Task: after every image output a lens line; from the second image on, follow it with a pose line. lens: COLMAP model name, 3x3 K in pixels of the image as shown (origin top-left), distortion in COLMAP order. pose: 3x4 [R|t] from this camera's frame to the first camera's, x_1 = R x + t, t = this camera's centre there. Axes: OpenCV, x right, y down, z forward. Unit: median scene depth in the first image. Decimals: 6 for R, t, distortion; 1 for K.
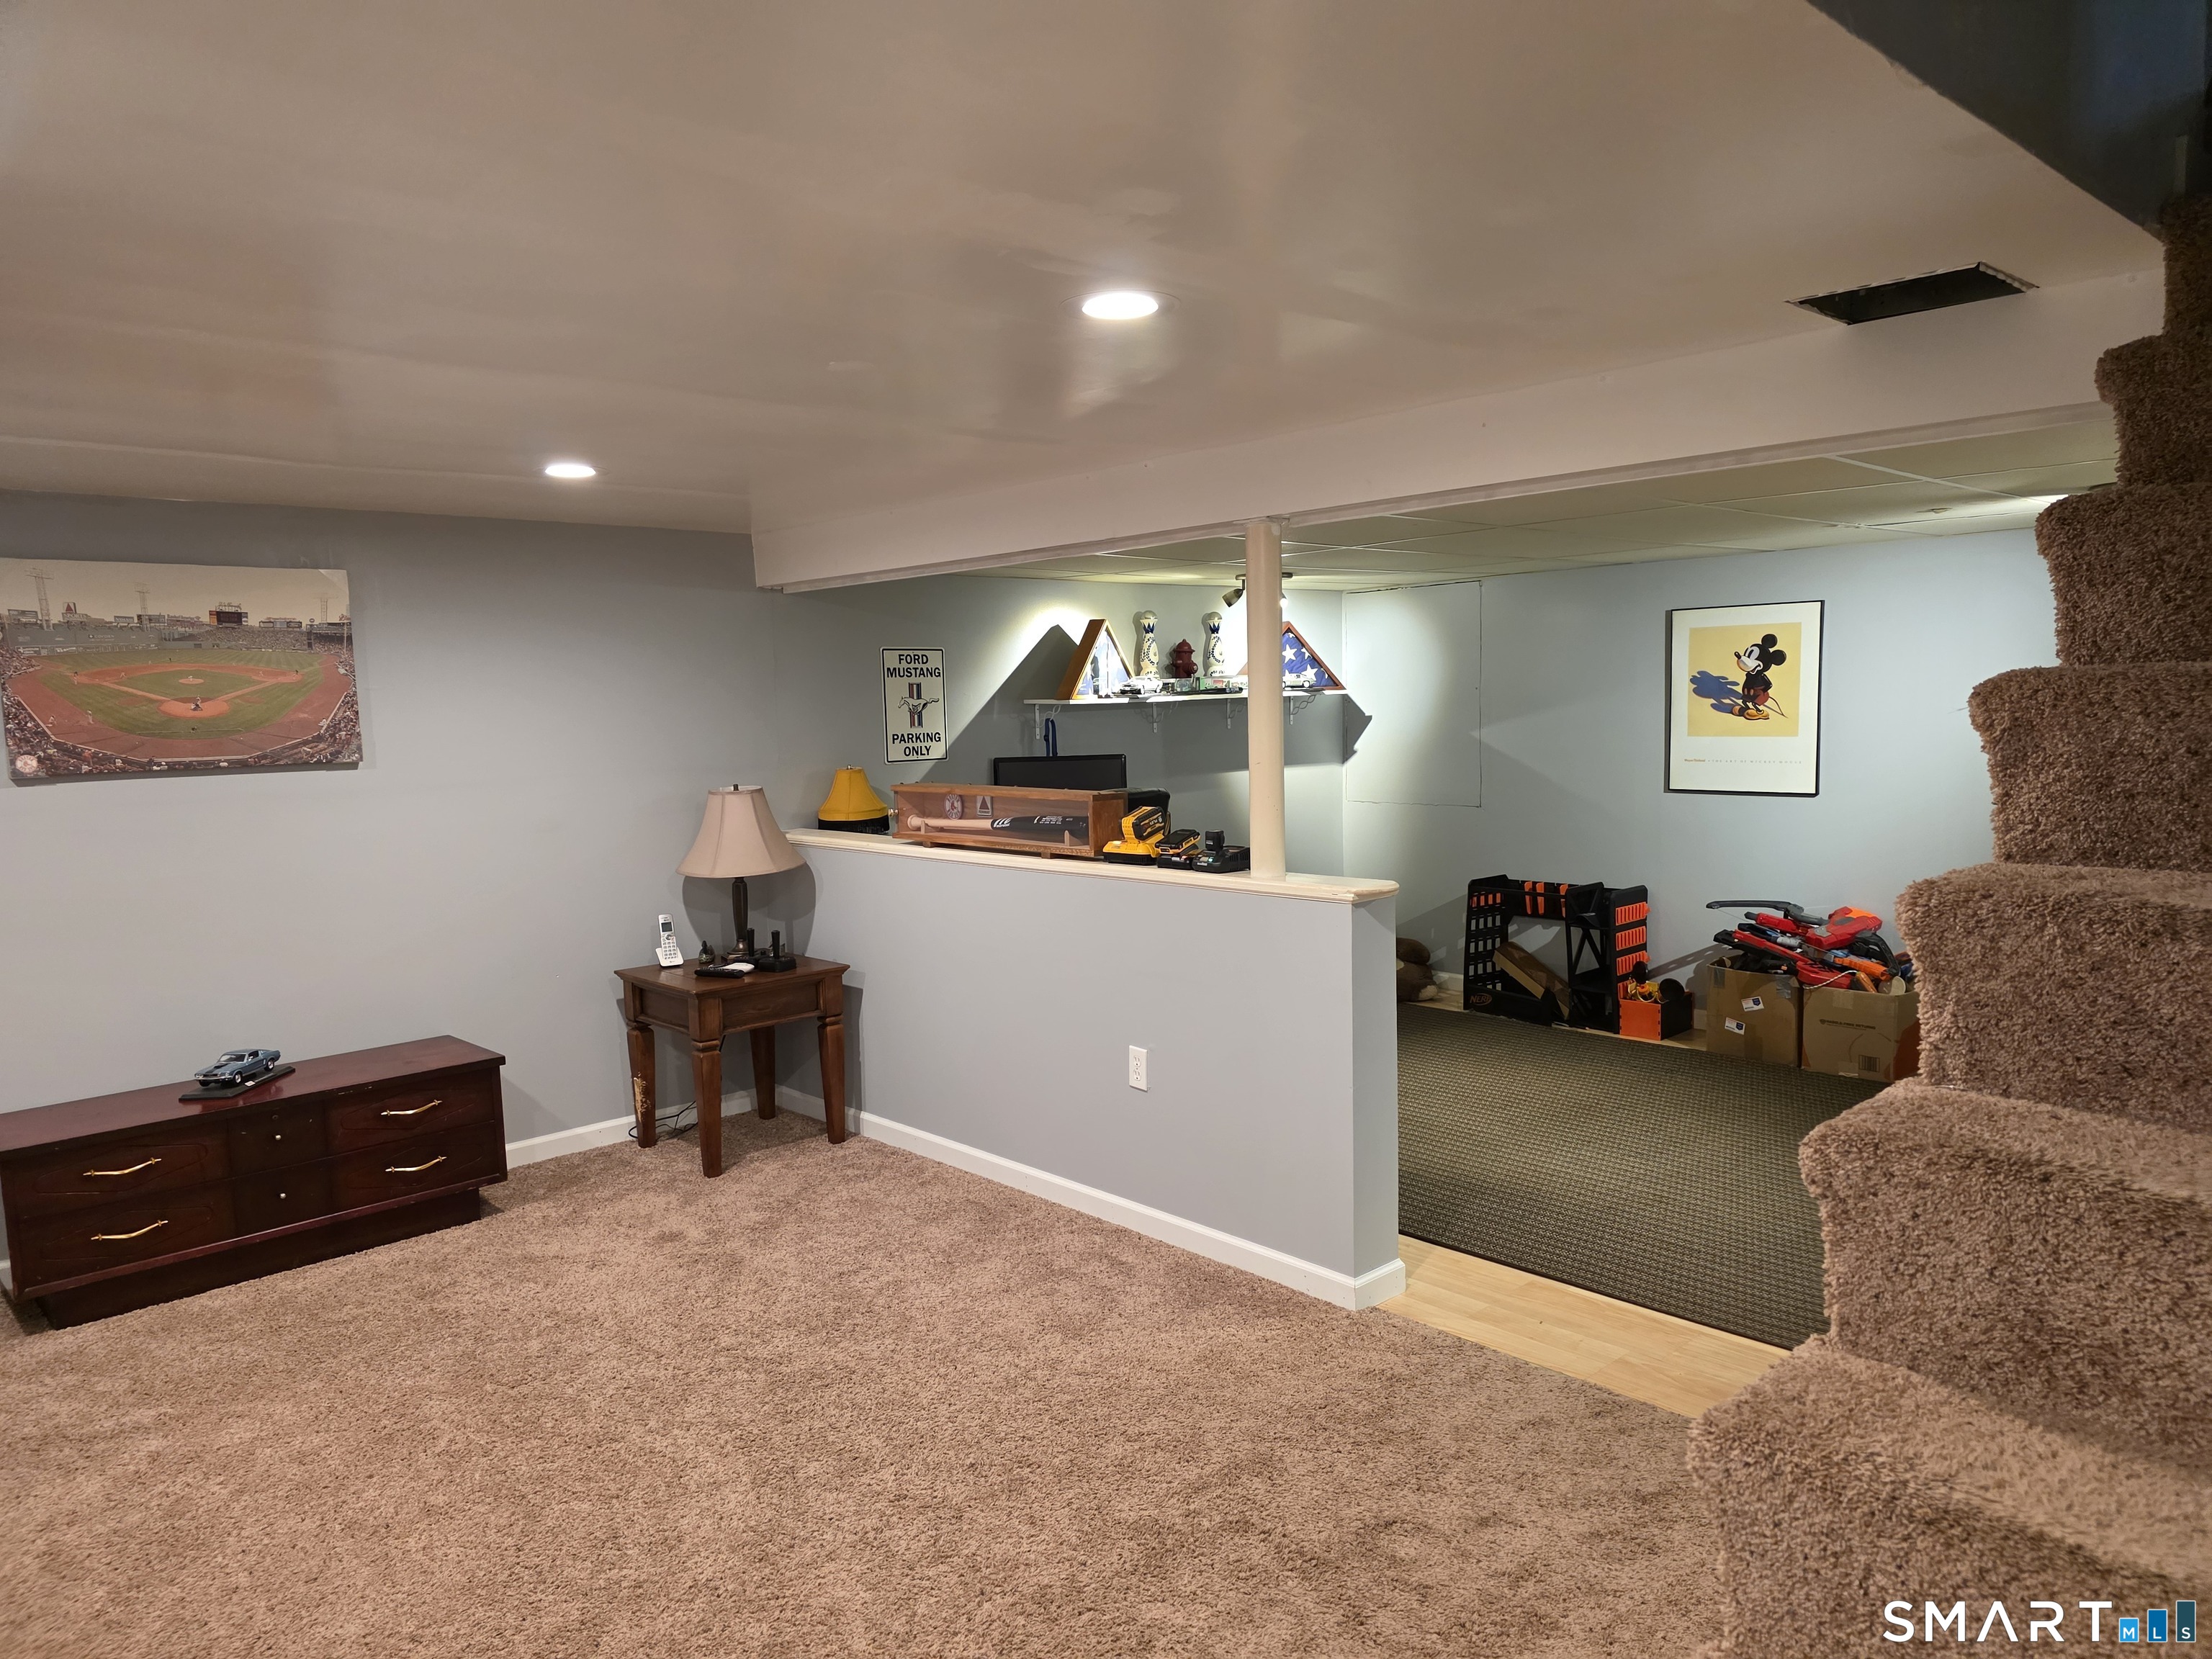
lens RADIAL K [[1484.9, 0, 1113.9], [0, 1484.9, 829.2], [0, 0, 1]] dist [0.062107, -0.059440]
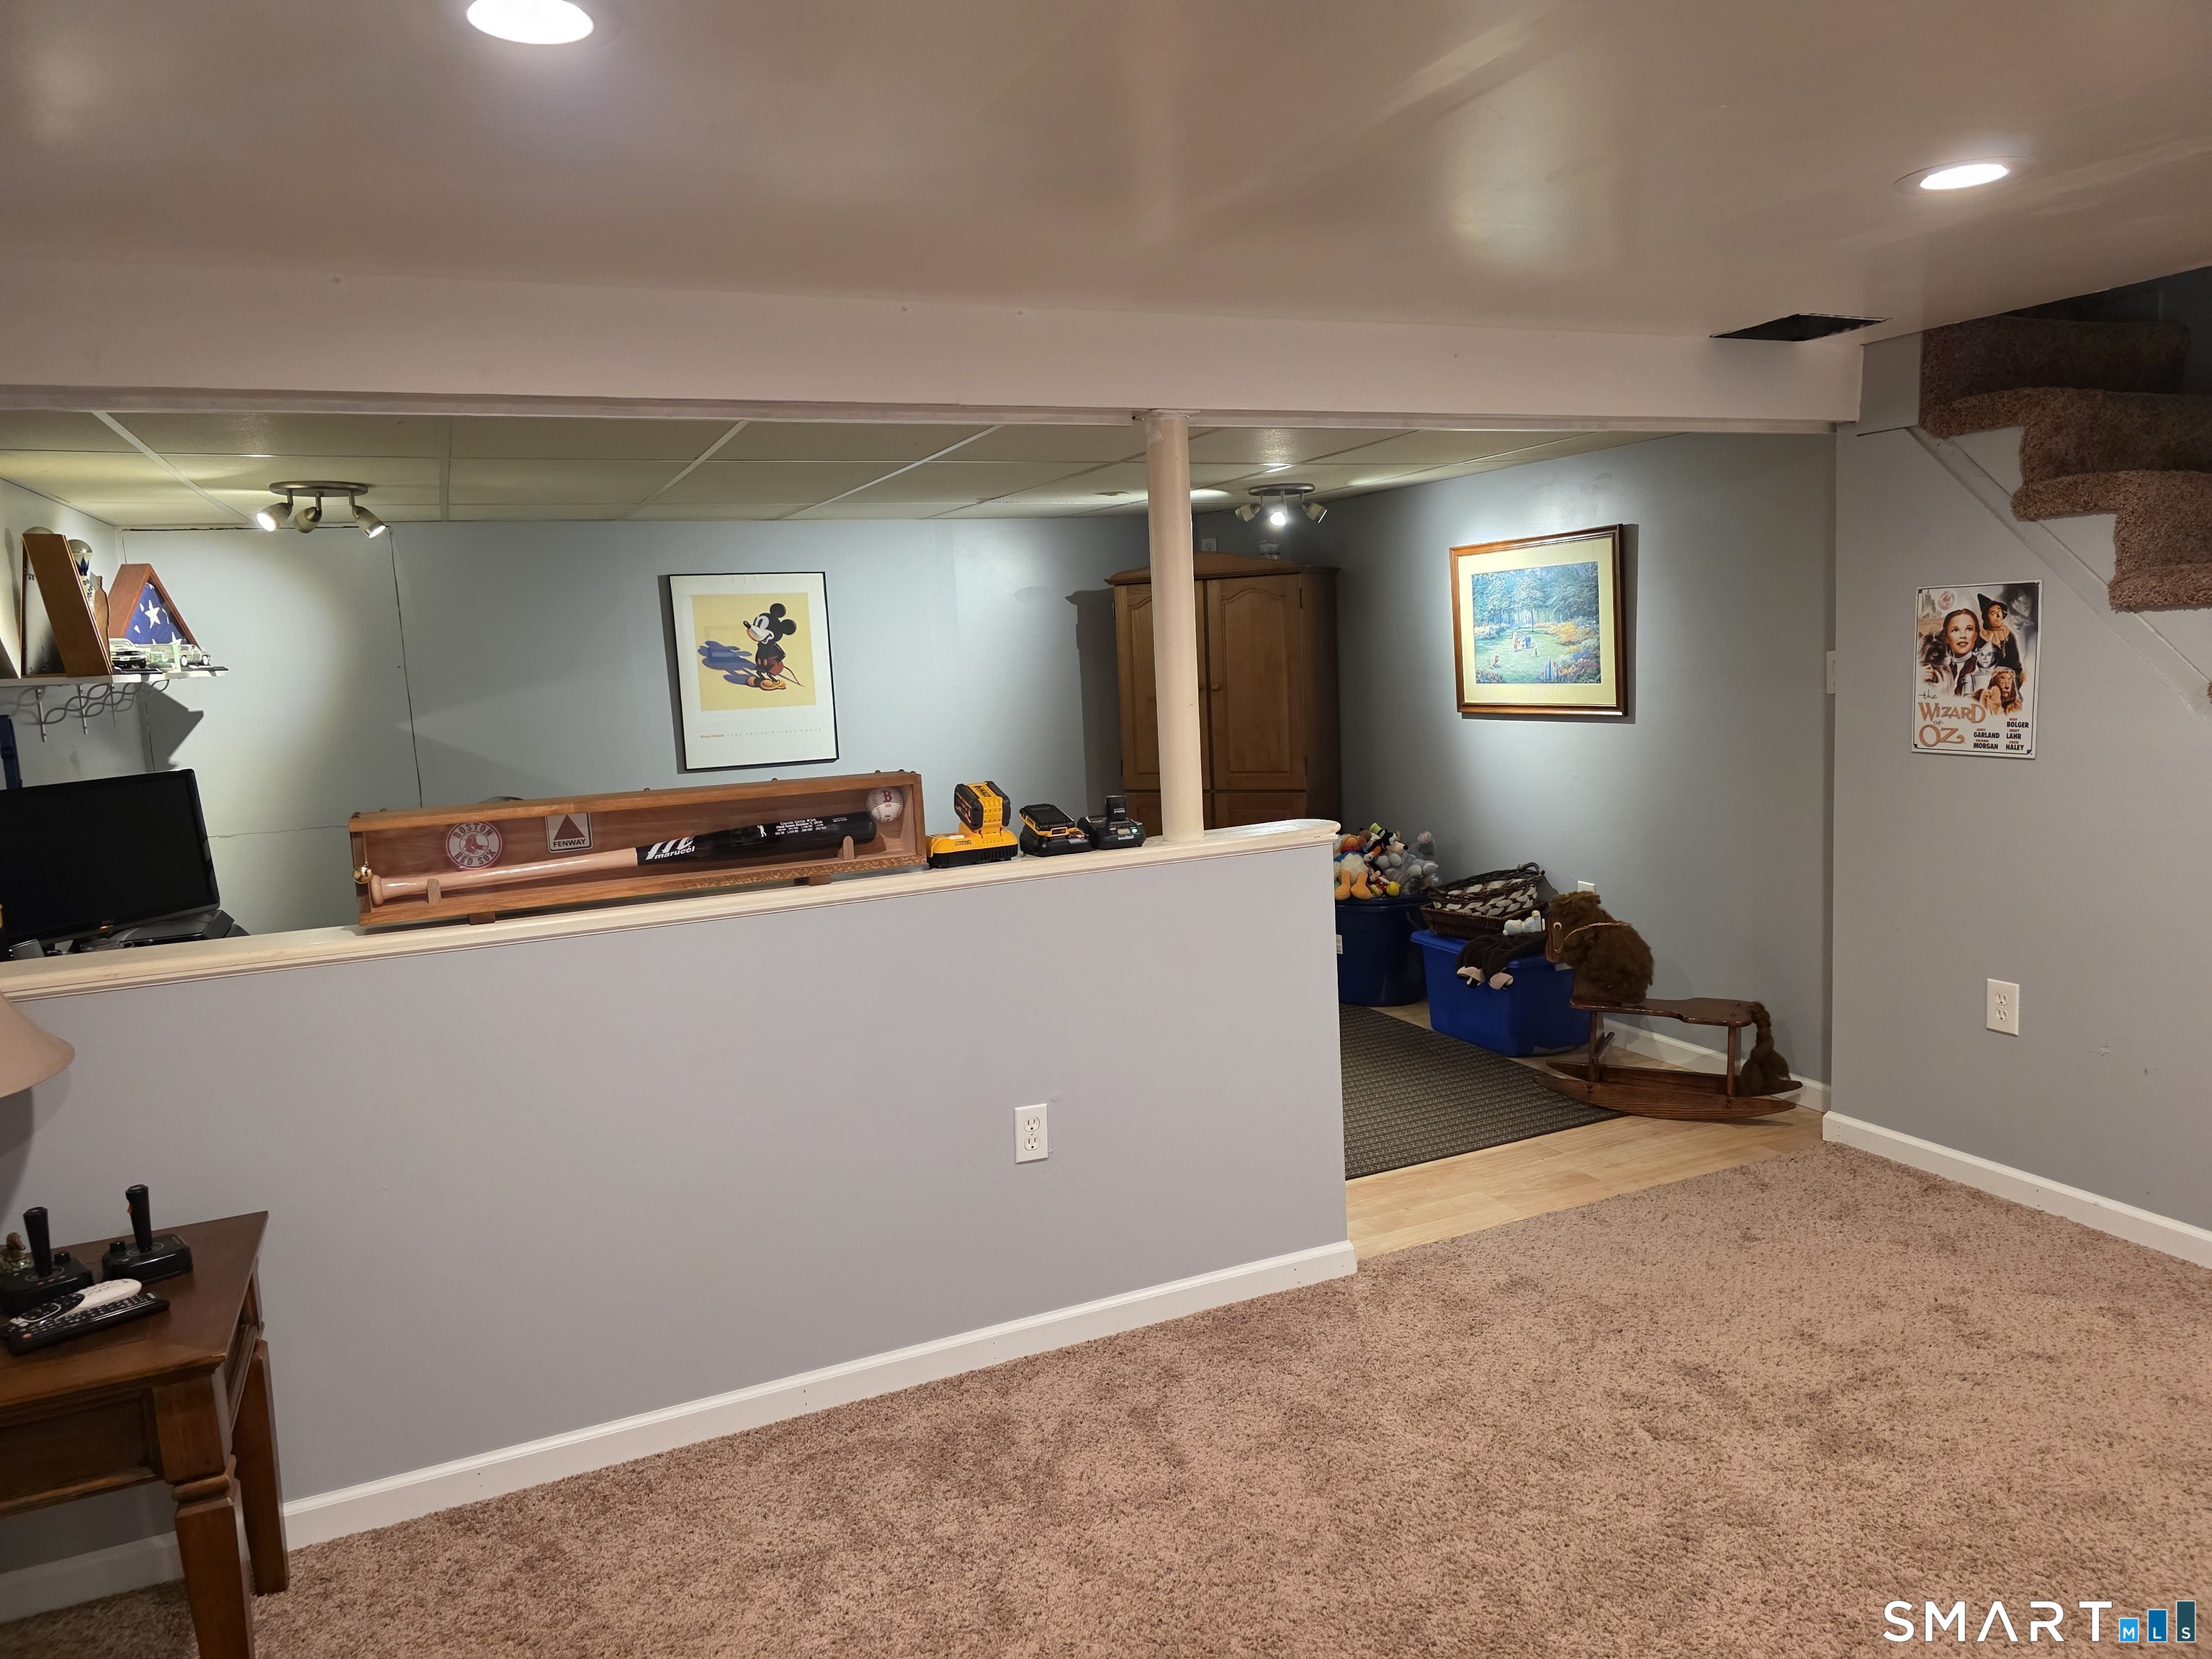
lens RADIAL K [[1484.9, 0, 1114.9], [0, 1484.9, 830.7], [0, 0, 1]] dist [0.062107, -0.059440]
pose [[0.318985, -0.110315, 0.941318, -0.440319], [0.124636, 0.989460, 0.073721, -0.025587], [-0.939529, 0.093806, 0.329372, 0.474677]]
